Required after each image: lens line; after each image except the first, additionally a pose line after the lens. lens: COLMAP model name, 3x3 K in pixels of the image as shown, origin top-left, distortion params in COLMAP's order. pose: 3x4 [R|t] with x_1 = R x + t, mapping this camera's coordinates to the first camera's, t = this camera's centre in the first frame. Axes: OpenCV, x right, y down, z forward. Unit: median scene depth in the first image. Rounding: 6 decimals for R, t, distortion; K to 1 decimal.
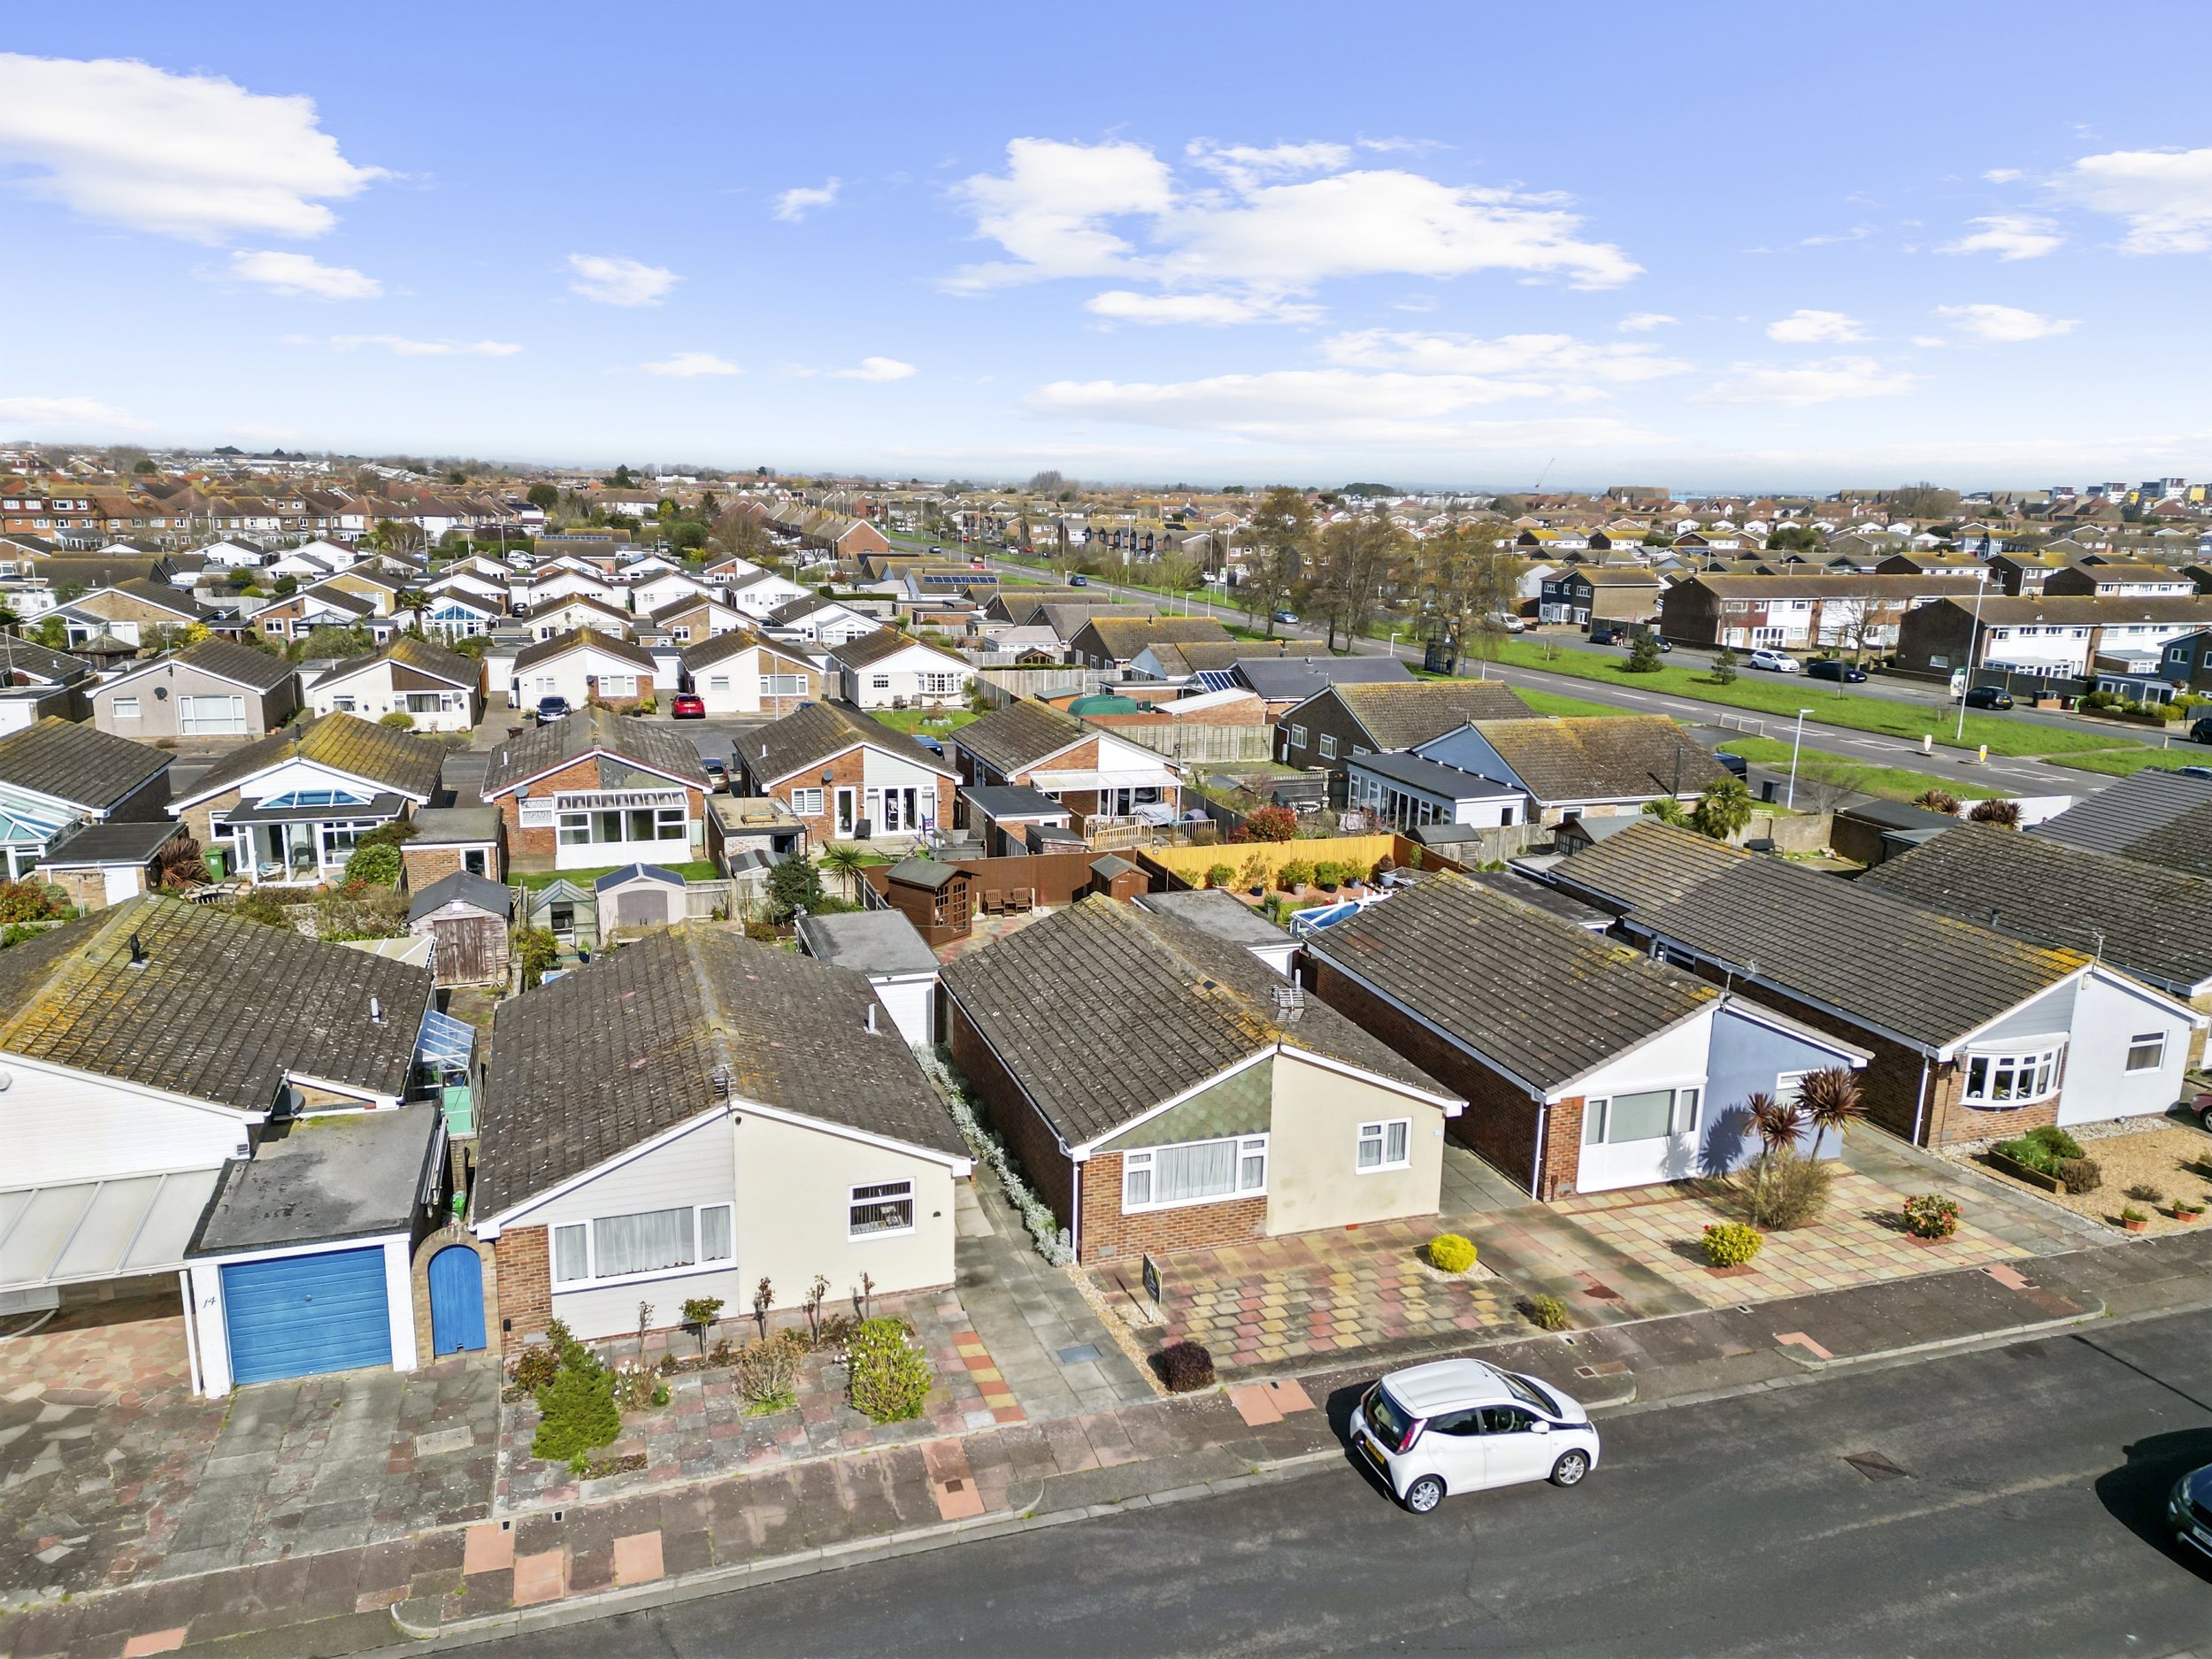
lens RADIAL K [[1537.4, 0, 1100.2], [0, 1537.4, 840.9], [0, 0, 1]] dist [0.091826, -0.096332]
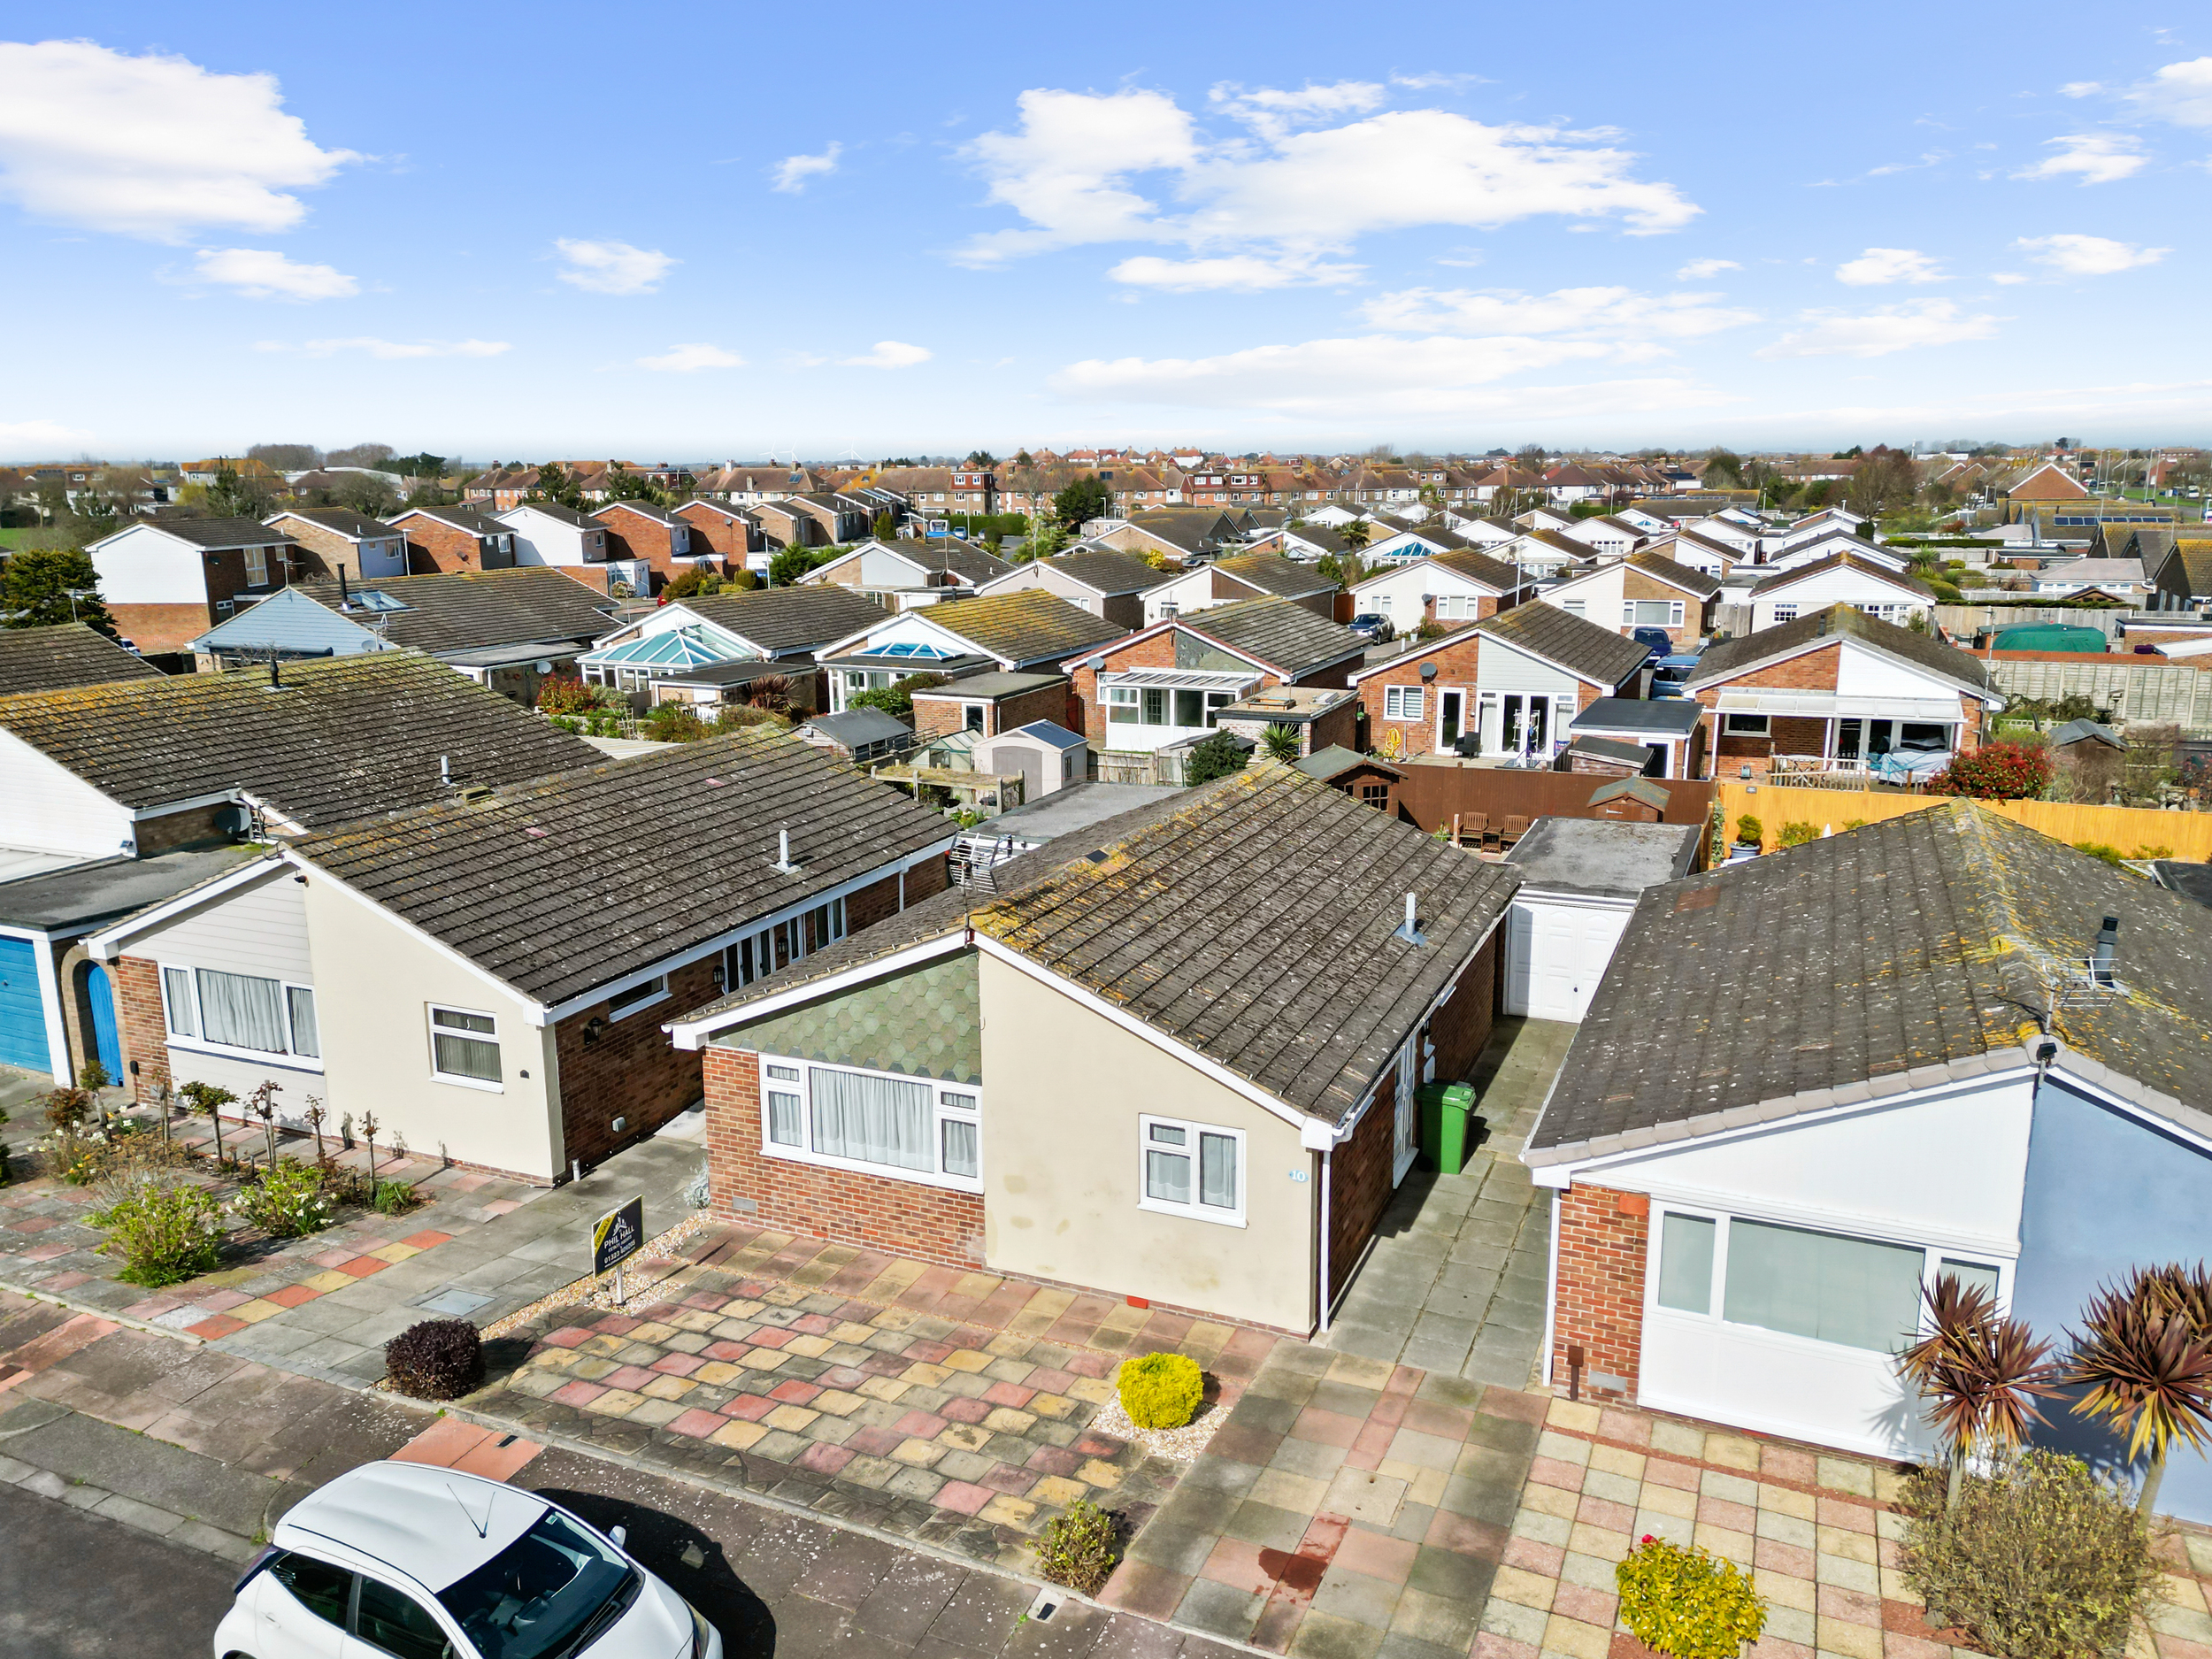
lens RADIAL K [[1631.5, 0, 1100.4], [0, 1631.5, 840.1], [0, 0, 1]] dist [0.105476, -0.124562]
pose [[0.739608, 0.120928, -0.662086, 0.430693], [-0.128362, 0.991014, 0.037613, 0.054276], [0.660684, 0.057168, 0.748484, 0.448857]]
